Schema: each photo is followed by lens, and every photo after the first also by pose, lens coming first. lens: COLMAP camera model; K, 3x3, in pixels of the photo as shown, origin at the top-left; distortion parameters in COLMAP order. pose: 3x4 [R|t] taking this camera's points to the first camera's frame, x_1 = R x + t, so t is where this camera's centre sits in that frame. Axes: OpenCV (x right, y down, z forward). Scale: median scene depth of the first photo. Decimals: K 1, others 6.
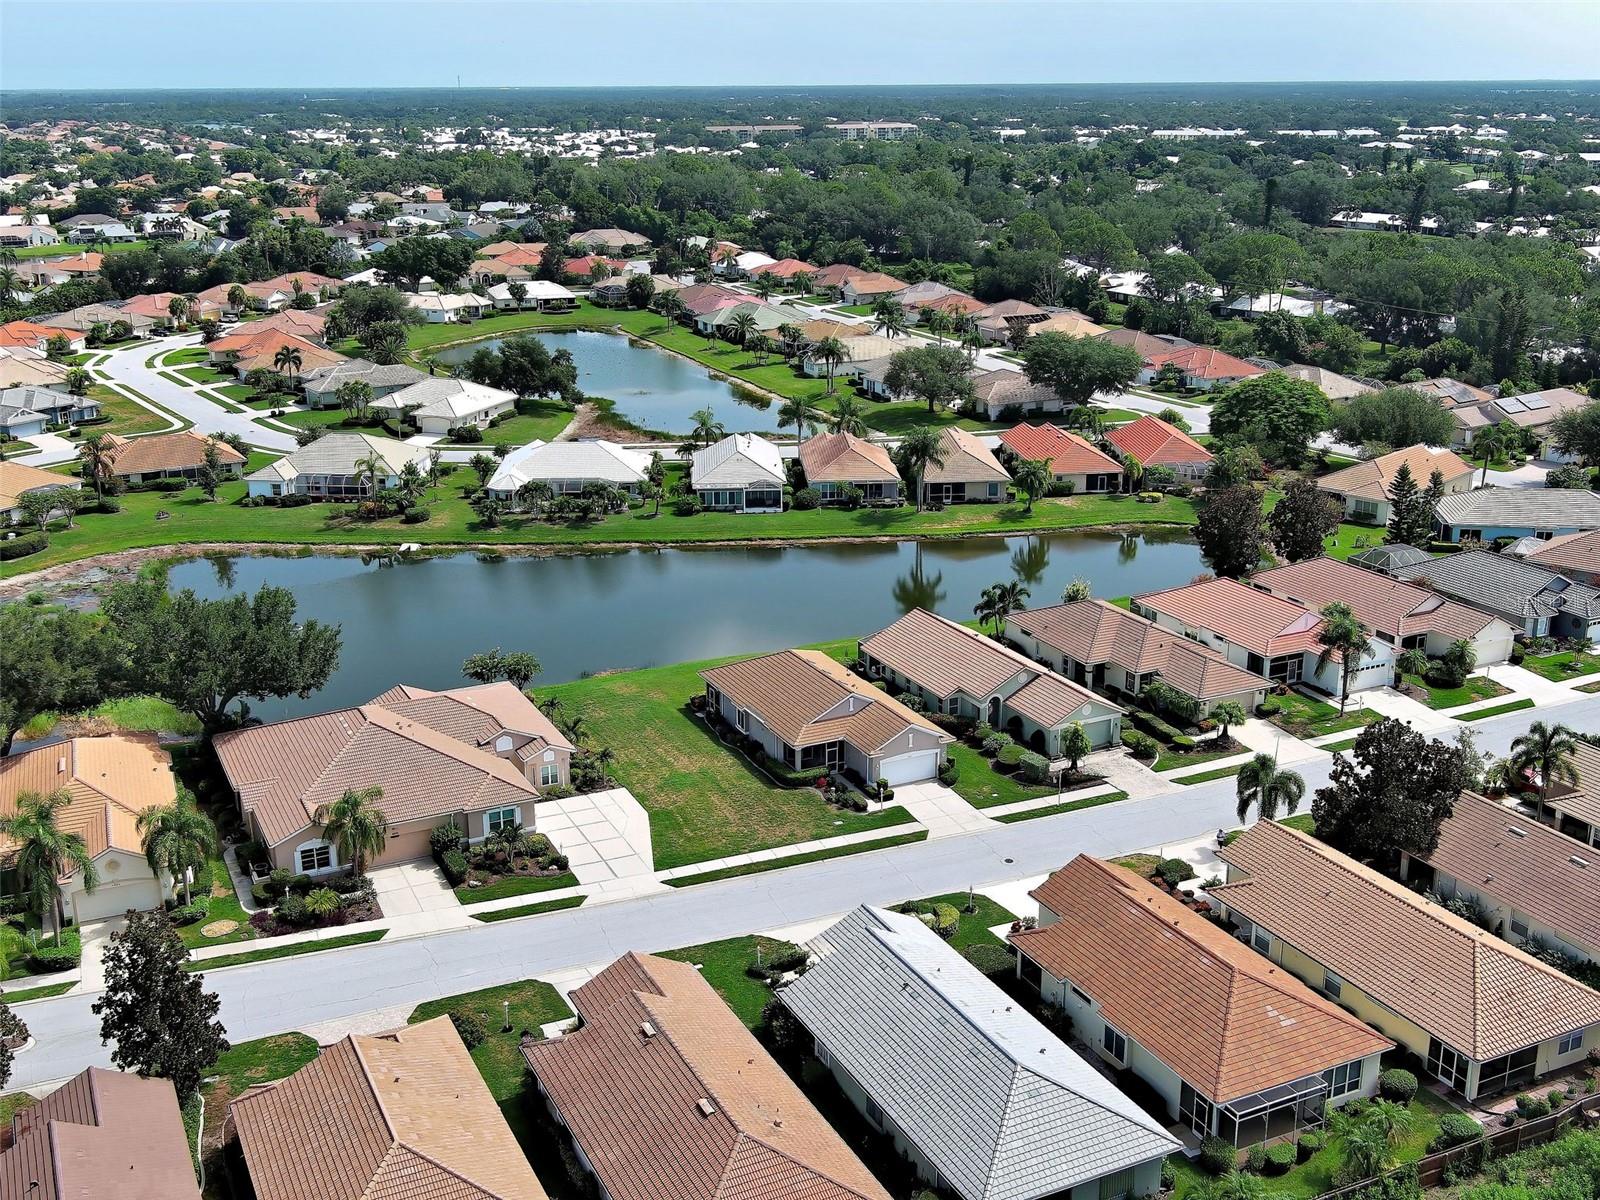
lens RADIAL K [[1670.7, 0, 794.1], [0, 1670.7, 601.8], [0, 0, 1]] dist [0.065718, -0.167011]
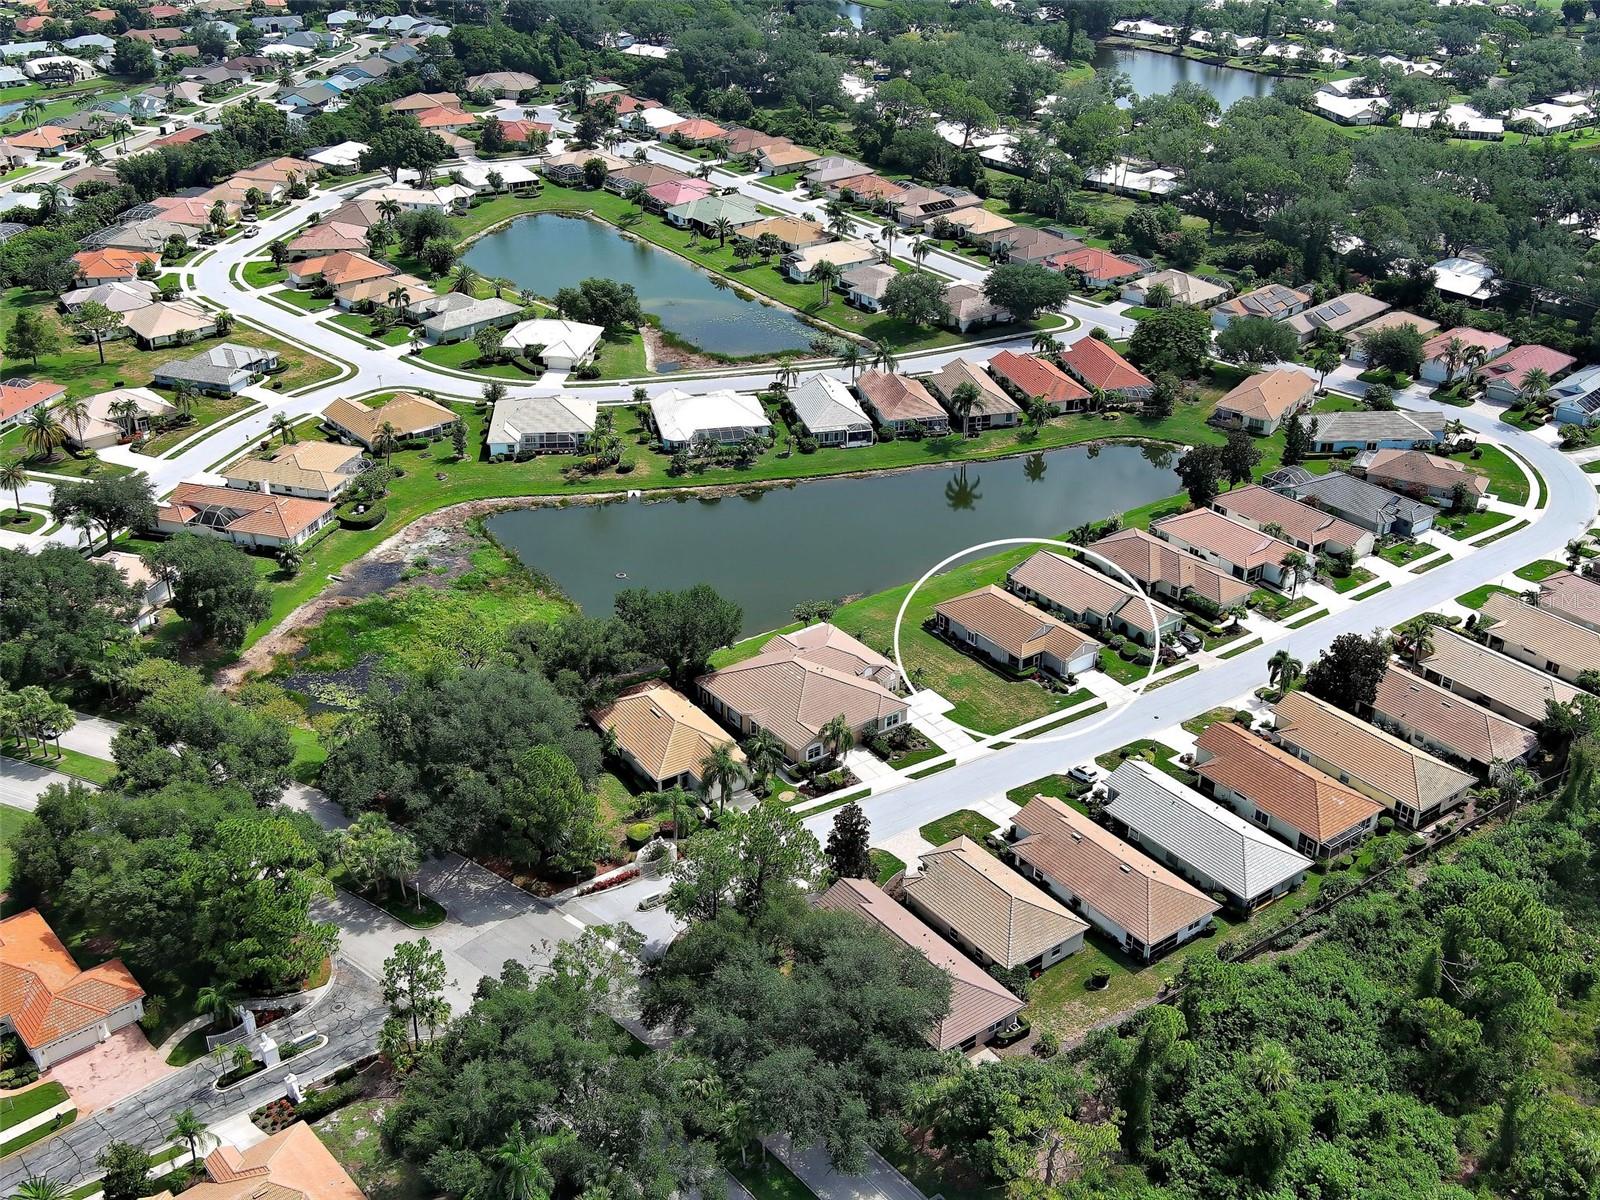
lens RADIAL K [[1670.7, 0, 794.1], [0, 1670.7, 601.8], [0, 0, 1]] dist [0.065718, -0.167011]
pose [[0.983820, -0.078250, 0.161166, -0.469546], [0.047640, 0.981450, 0.185702, -0.284504], [-0.172708, -0.175020, 0.969299, -0.613299]]
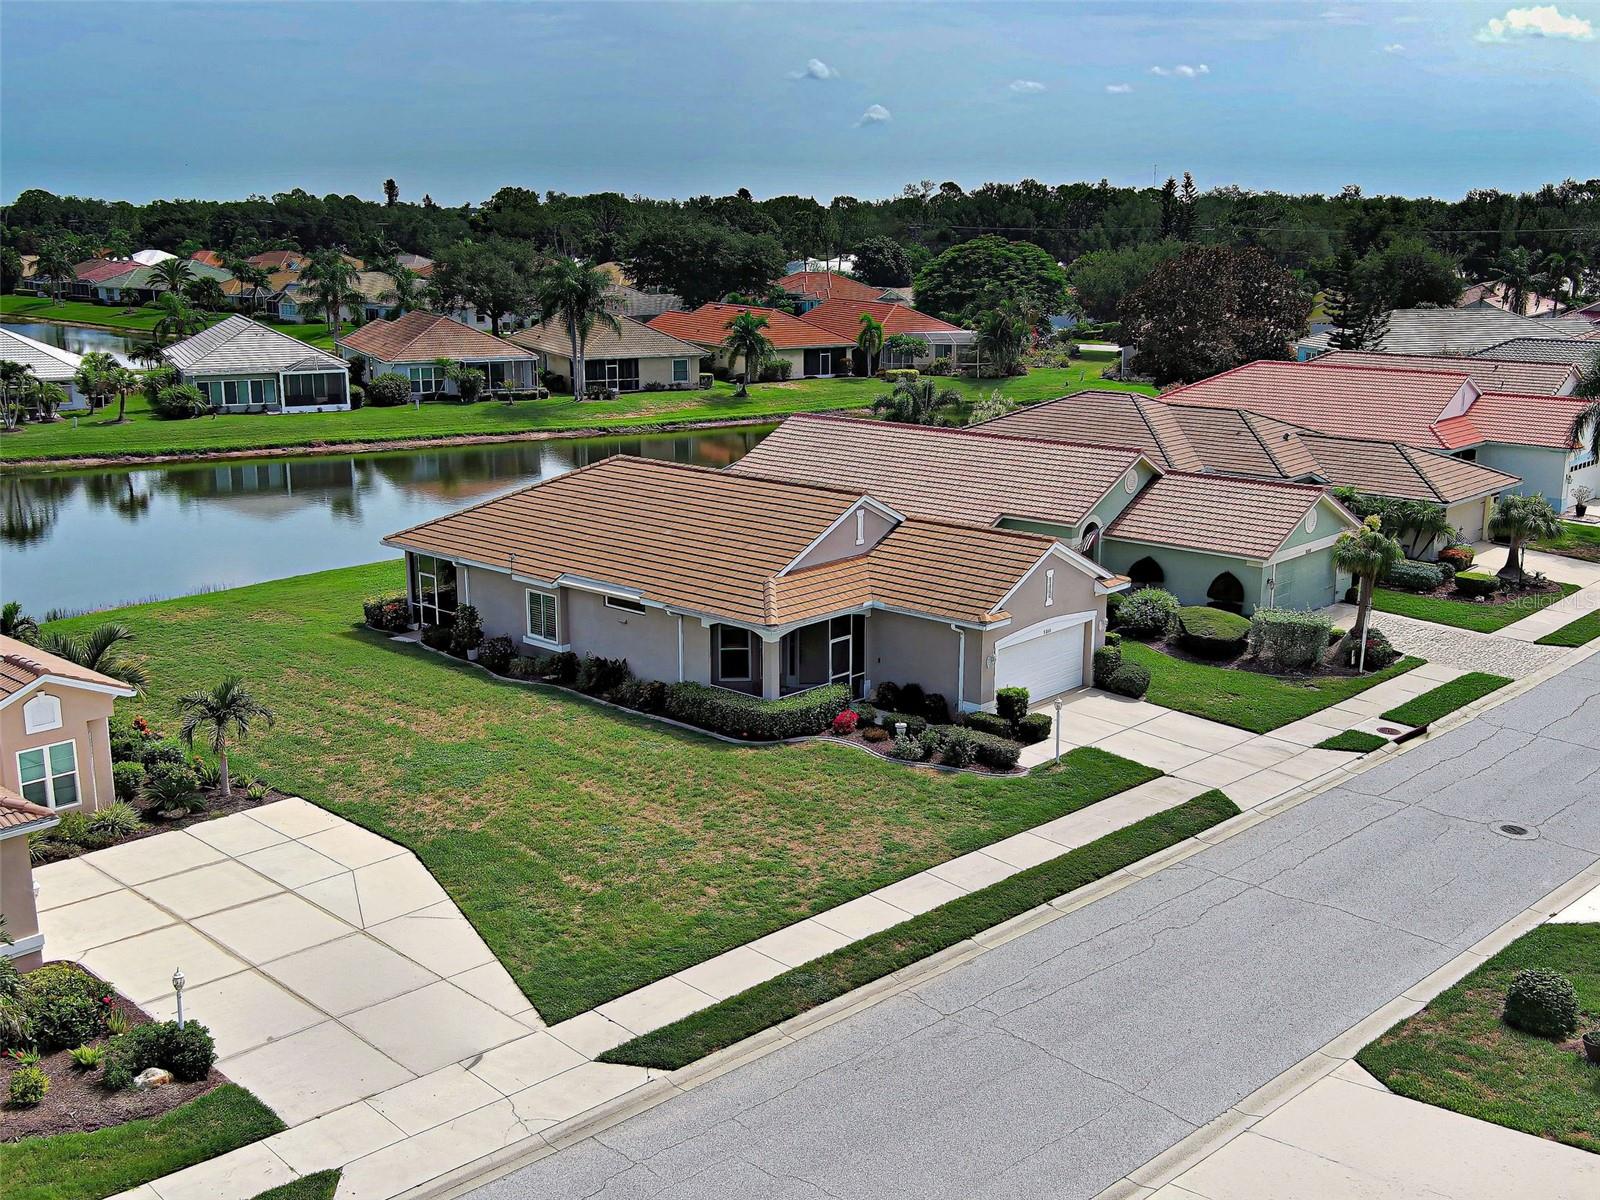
lens RADIAL K [[1670.7, 0, 794.1], [0, 1670.7, 601.8], [0, 0, 1]] dist [0.065718, -0.167011]
pose [[0.932590, -0.078437, 0.352312, -0.110835], [0.103887, 0.993128, -0.053892, 0.090786], [-0.345664, 0.086860, 0.934330, 0.589827]]
